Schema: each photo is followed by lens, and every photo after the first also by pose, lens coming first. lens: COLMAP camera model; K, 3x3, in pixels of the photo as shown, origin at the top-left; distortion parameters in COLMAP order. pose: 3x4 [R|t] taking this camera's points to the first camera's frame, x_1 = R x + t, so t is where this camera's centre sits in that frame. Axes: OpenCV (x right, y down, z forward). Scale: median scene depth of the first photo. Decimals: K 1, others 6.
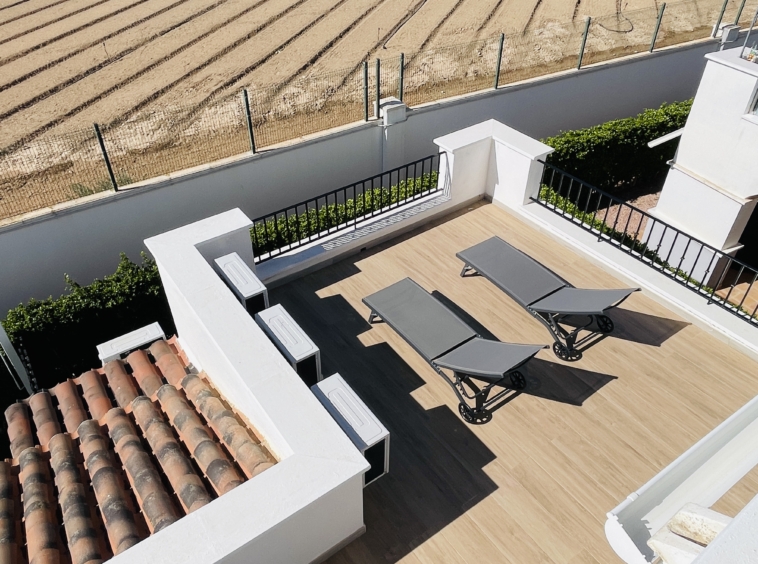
lens RADIAL K [[576.3, 0, 378.7], [0, 576.3, 281.6], [0, 0, 1]] dist [-0.005126, -0.004796]
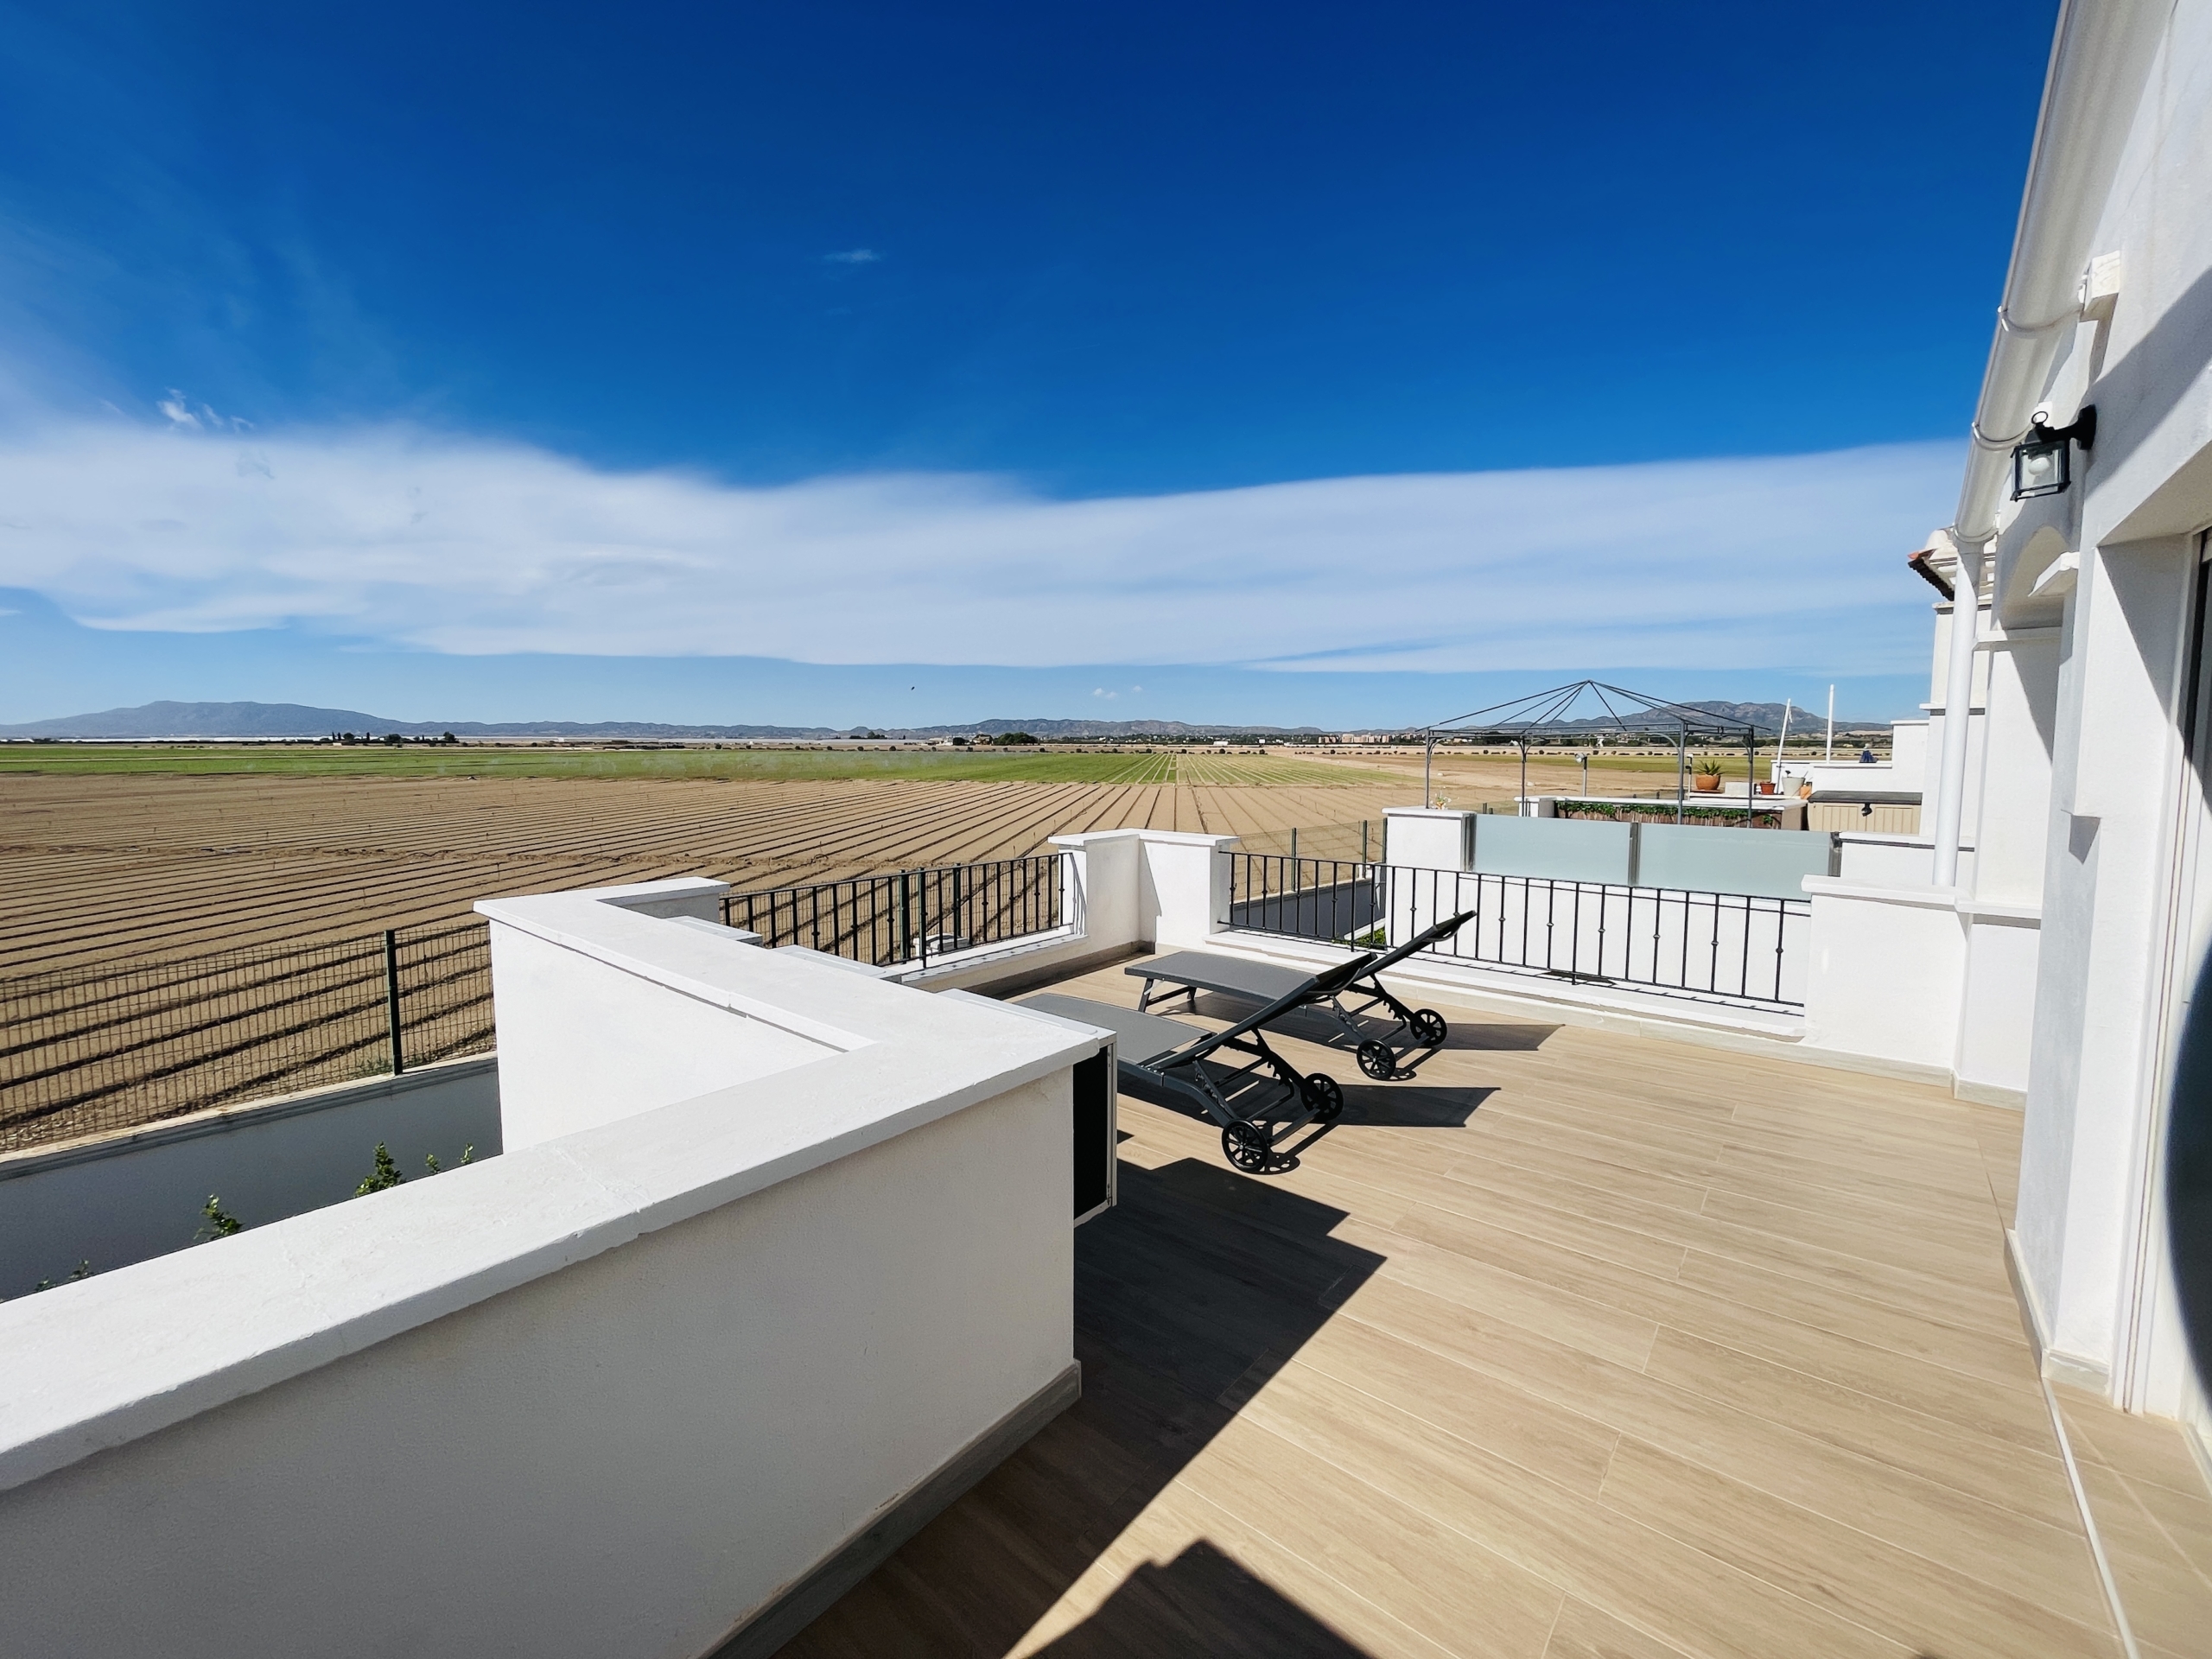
lens RADIAL K [[887.7, 0, 1102.1], [0, 887.7, 829.4], [0, 0, 1]] dist [0.001415, -0.000138]
pose [[0.969284, -0.034807, 0.243467, -0.093117], [0.169423, 0.812085, -0.558403, 0.342208], [-0.178279, 0.582500, 0.793038, 0.308296]]
